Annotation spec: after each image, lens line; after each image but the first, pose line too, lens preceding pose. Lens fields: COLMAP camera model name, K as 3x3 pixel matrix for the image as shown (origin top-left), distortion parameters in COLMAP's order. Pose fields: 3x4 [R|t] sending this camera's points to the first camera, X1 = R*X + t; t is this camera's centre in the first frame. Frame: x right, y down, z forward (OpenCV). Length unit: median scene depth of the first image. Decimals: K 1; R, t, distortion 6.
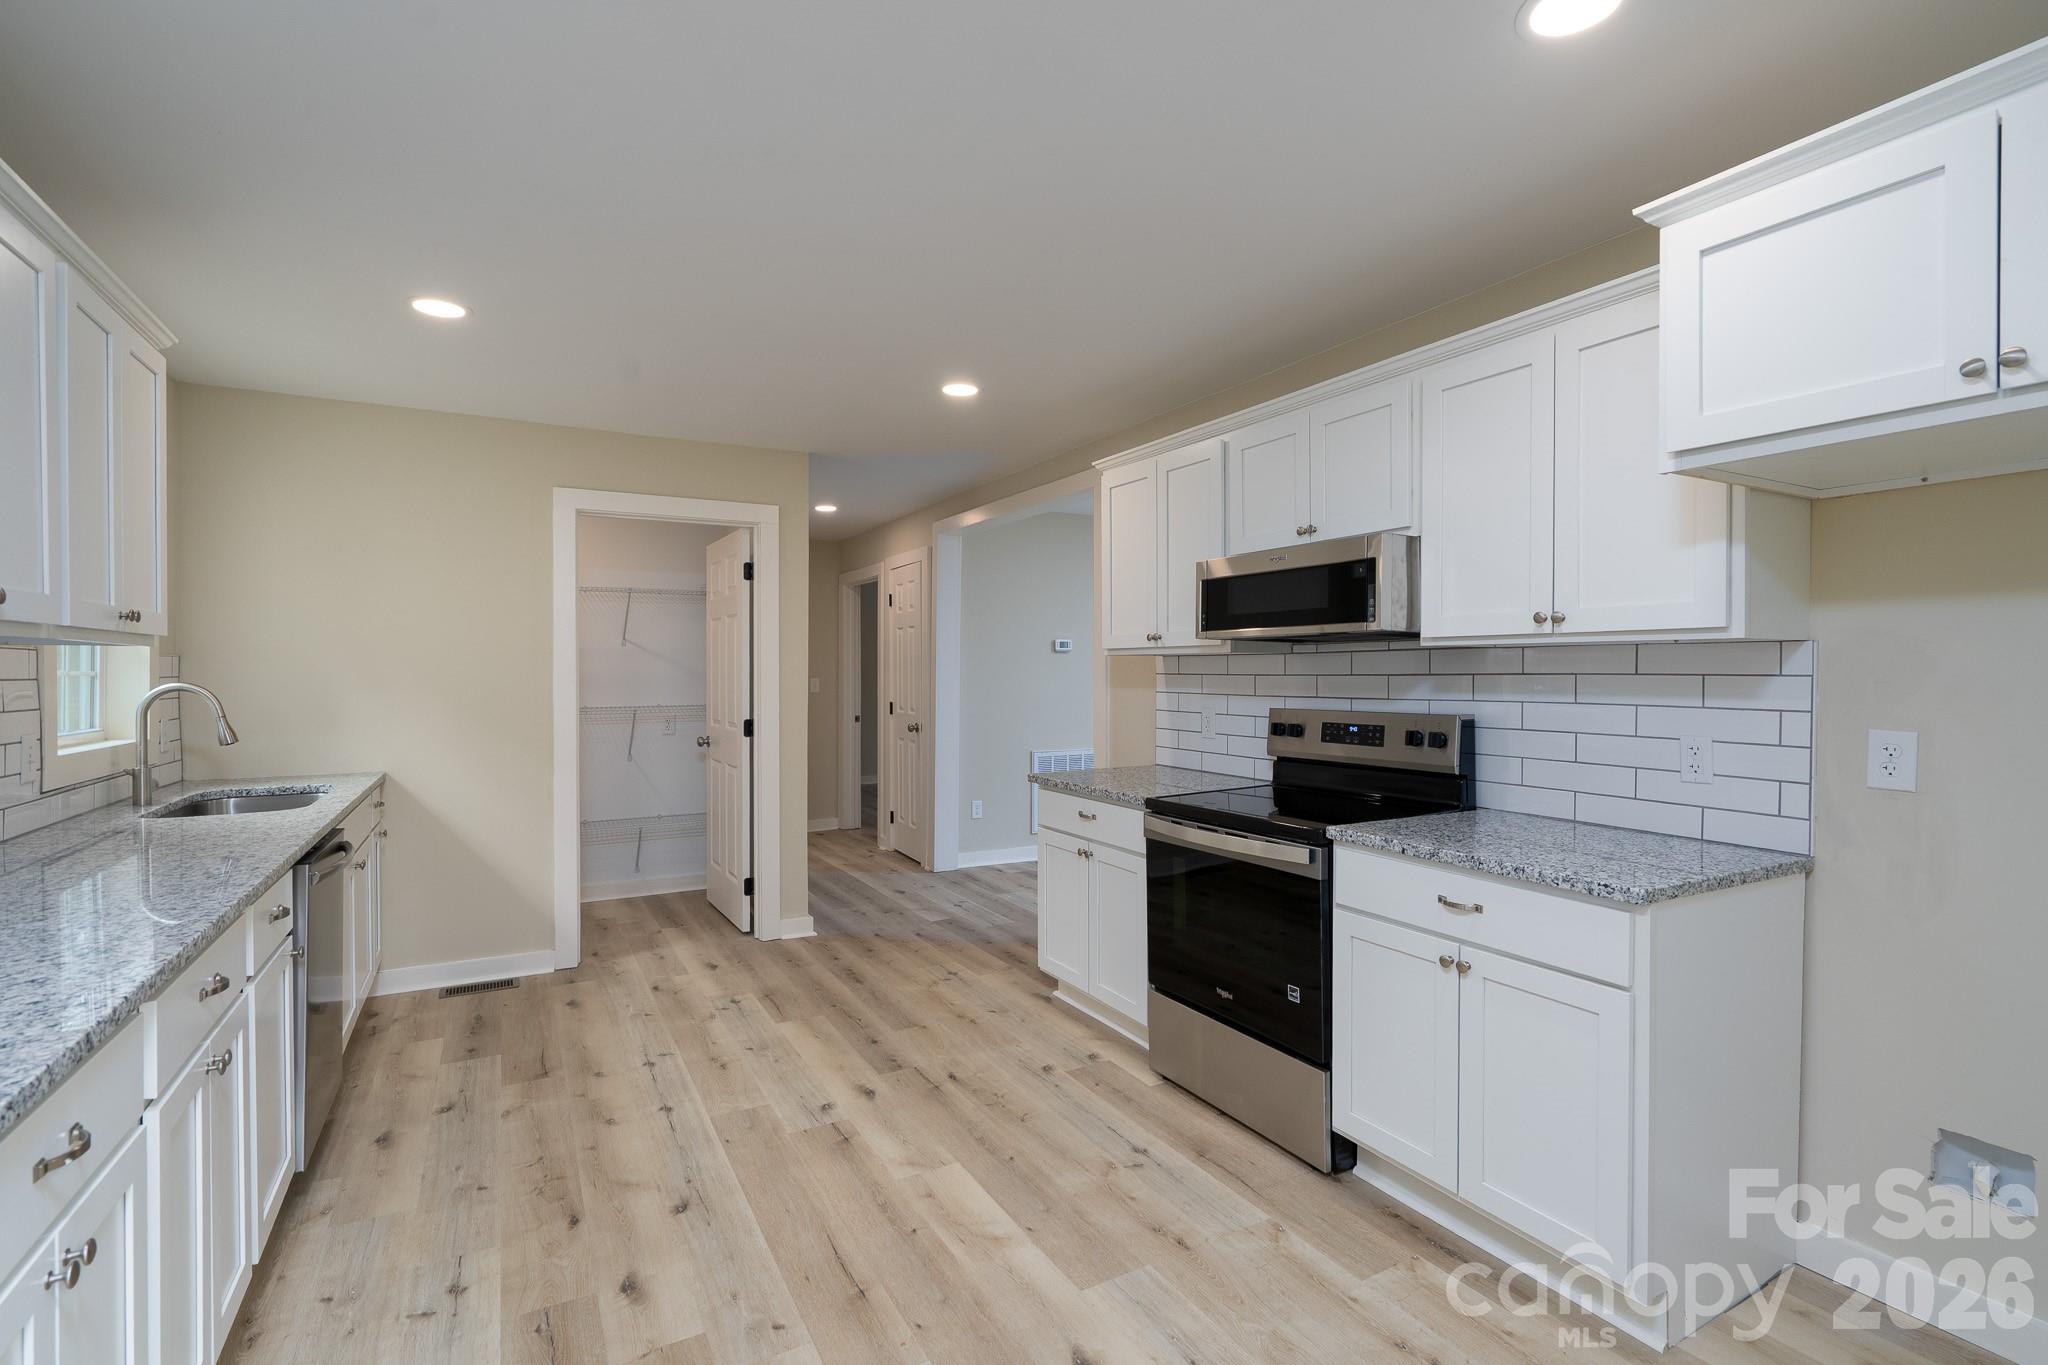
lens RADIAL K [[935.9, 0, 1018.0], [0, 935.9, 696.5], [0, 0, 1]] dist [-0.002656, 0.000747]
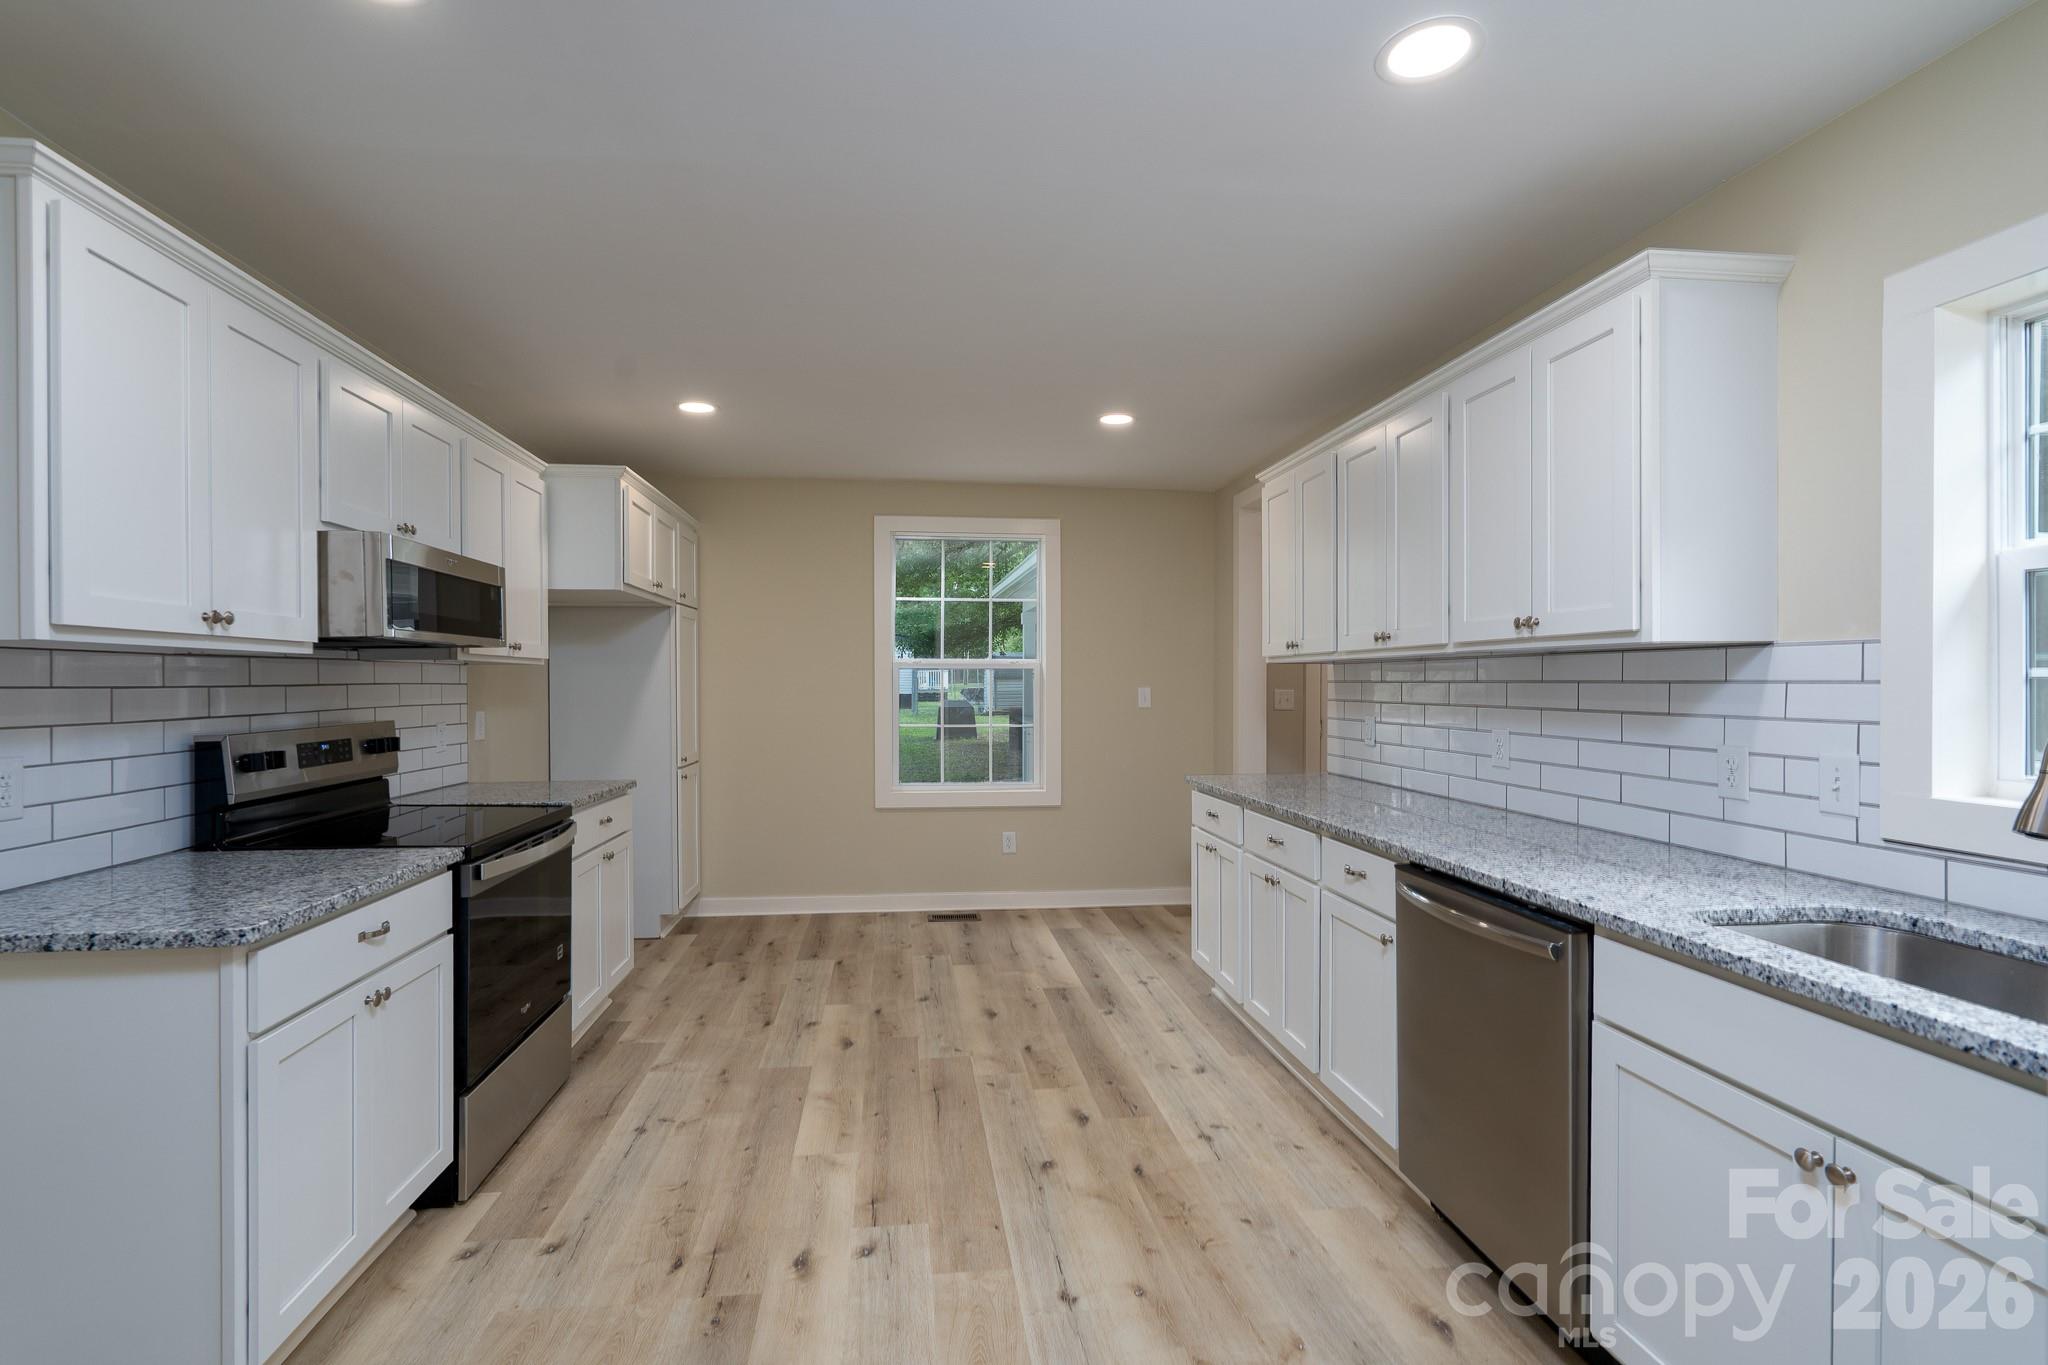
lens RADIAL K [[962.2, 0, 979.8], [0, 962.2, 688.8], [0, 0, 1]] dist [0.001361, 0.000156]
pose [[-0.915115, 0.002248, 0.403186, -0.638321], [0.014926, 0.999488, 0.028304, -0.040099], [-0.402916, 0.031919, -0.914680, 1.756161]]
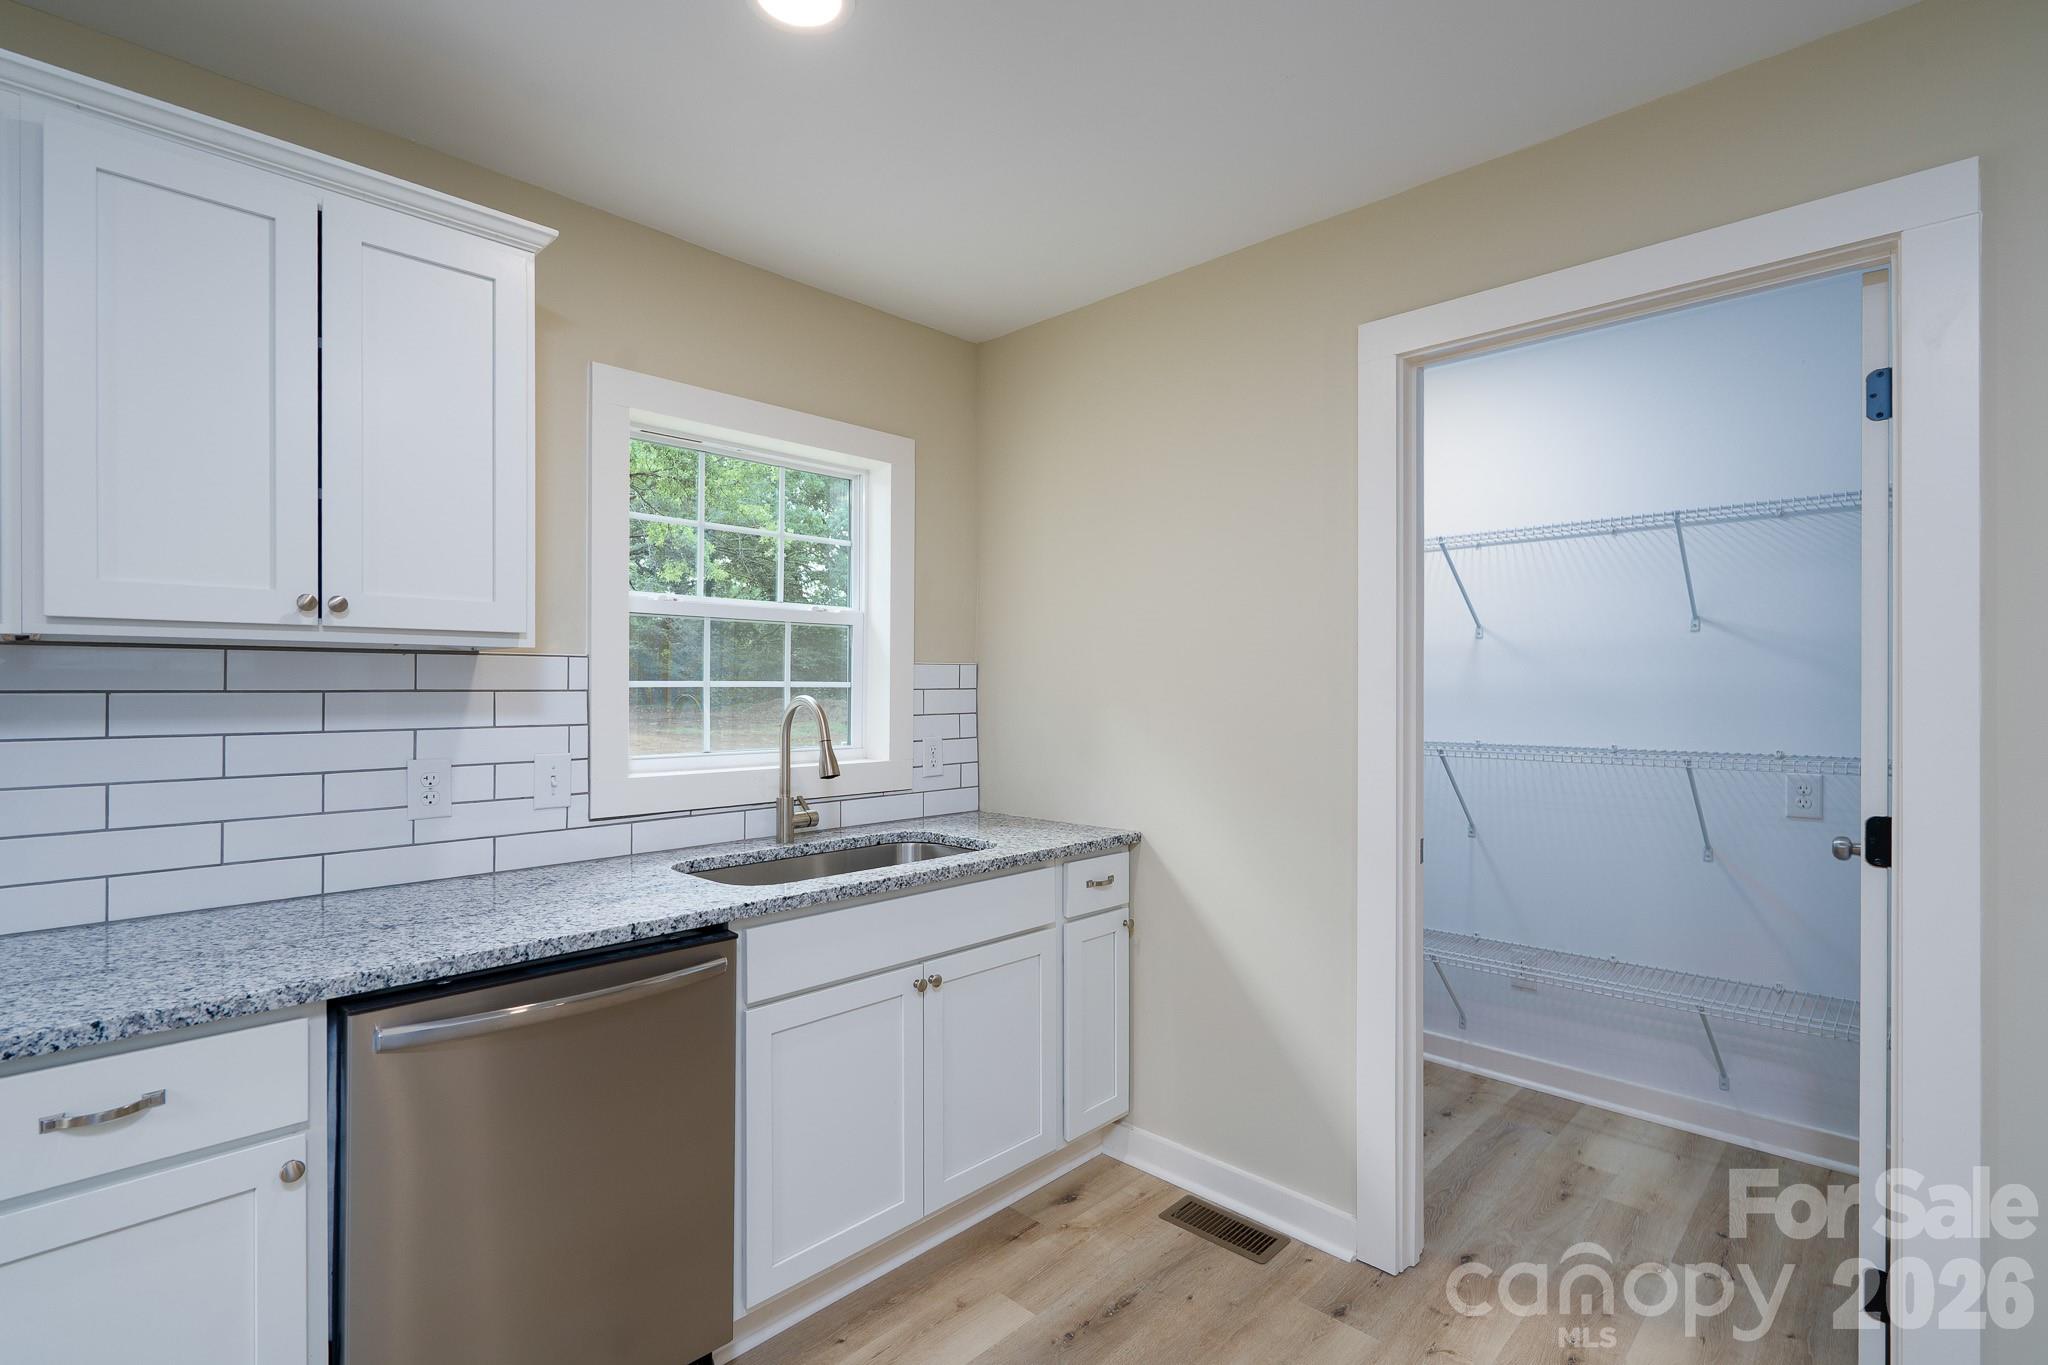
lens RADIAL K [[969.5, 0, 1016.1], [0, 969.5, 683.5], [0, 0, 1]] dist [0.015449, 0.000429]
pose [[0.289584, 0.001466, -0.957151, -0.051293], [-0.024910, 0.999672, -0.006006, -0.026740], [0.956828, 0.025582, 0.289526, 1.003189]]
